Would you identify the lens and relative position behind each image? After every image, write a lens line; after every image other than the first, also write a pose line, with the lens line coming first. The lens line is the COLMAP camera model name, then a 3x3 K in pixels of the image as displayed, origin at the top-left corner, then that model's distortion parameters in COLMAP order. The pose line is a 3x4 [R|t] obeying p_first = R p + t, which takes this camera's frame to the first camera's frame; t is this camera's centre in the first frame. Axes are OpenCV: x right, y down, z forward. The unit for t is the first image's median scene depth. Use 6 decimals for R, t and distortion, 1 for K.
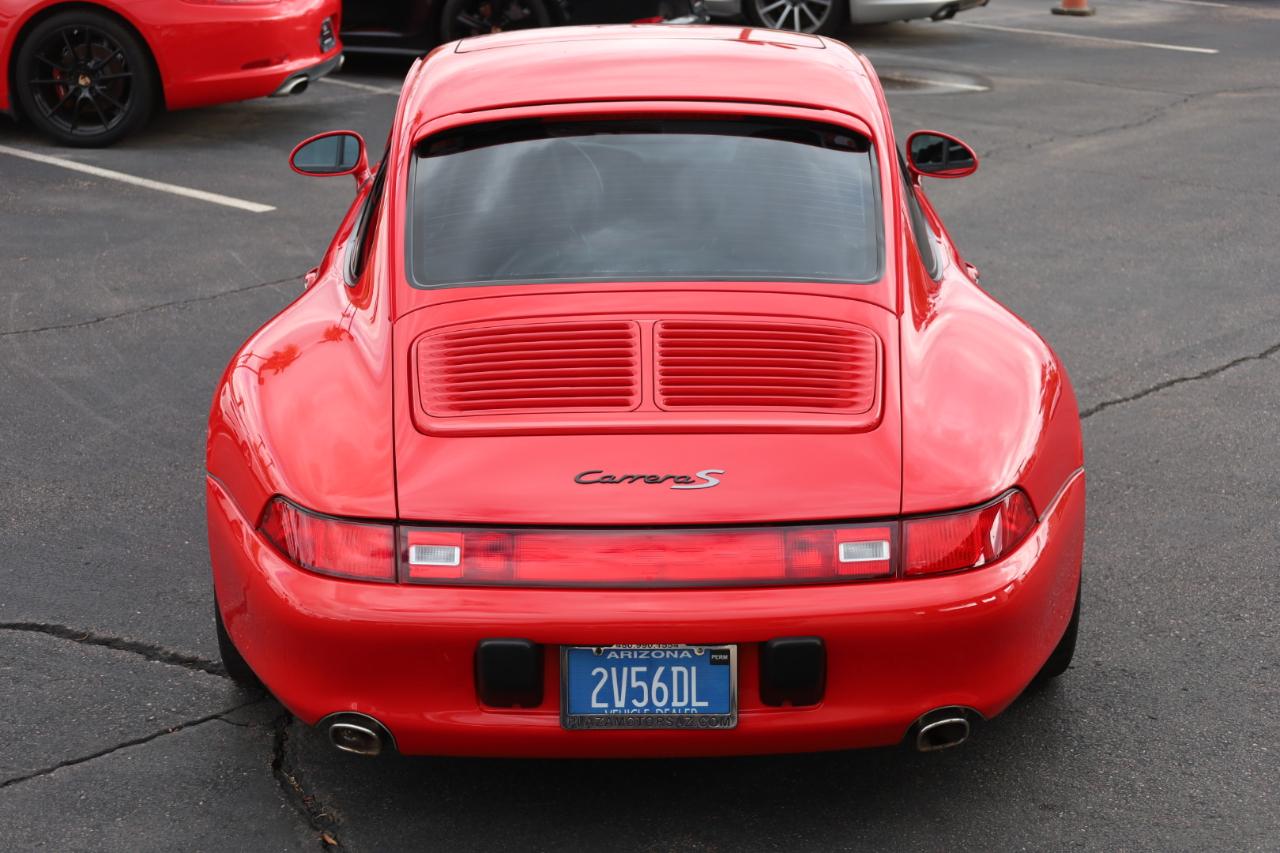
lens RADIAL K [[1895.1, 0, 640.0], [0, 1895.1, 426.5], [0, 0, 1]] dist [-0.013633, 0.084678]
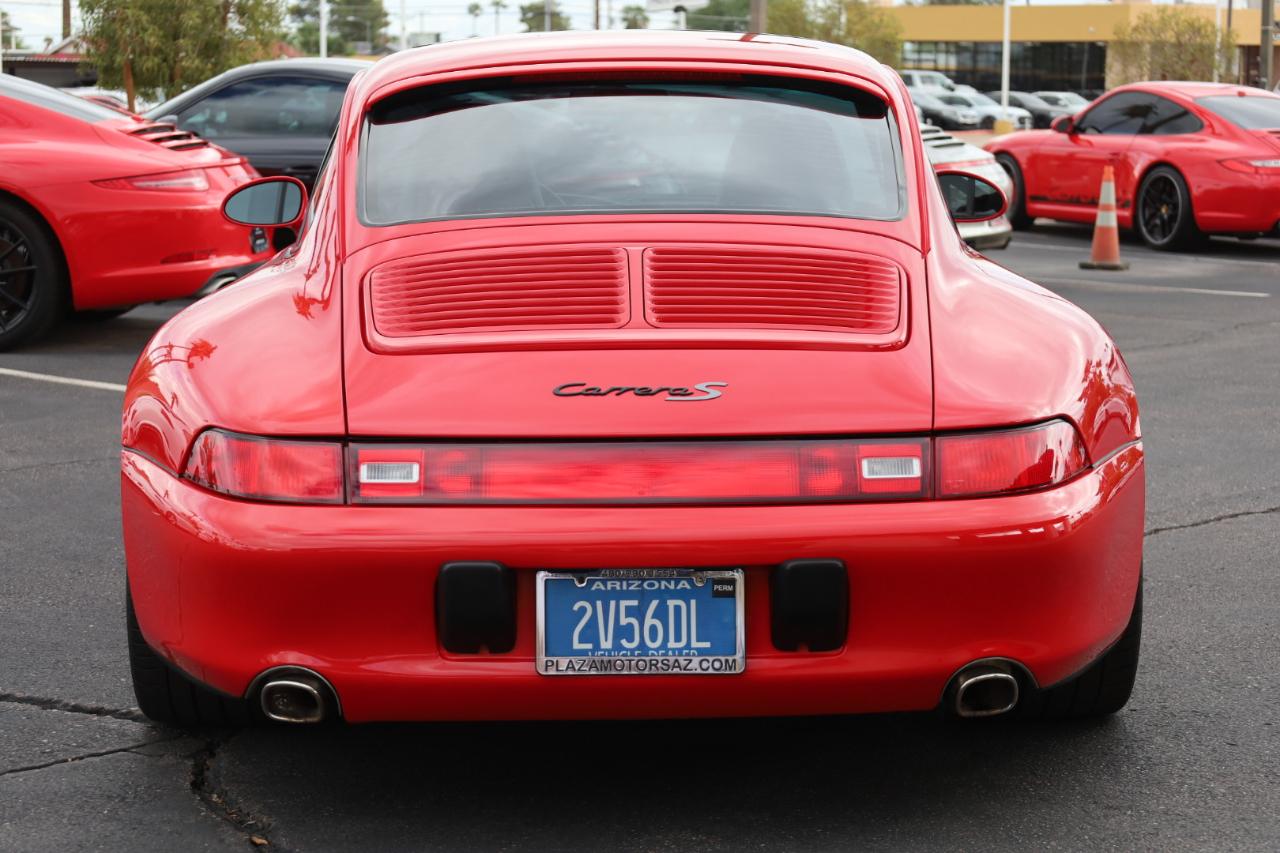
lens RADIAL K [[2188.4, 0, 640.0], [0, 2188.4, 426.5], [0, 0, 1]] dist [0.009362, 0.005900]
pose [[0.999939, -0.001085, 0.011028, -0.005792], [0.002365, 0.993158, -0.116755, 0.151125], [-0.010826, 0.116774, 0.993100, 0.014649]]
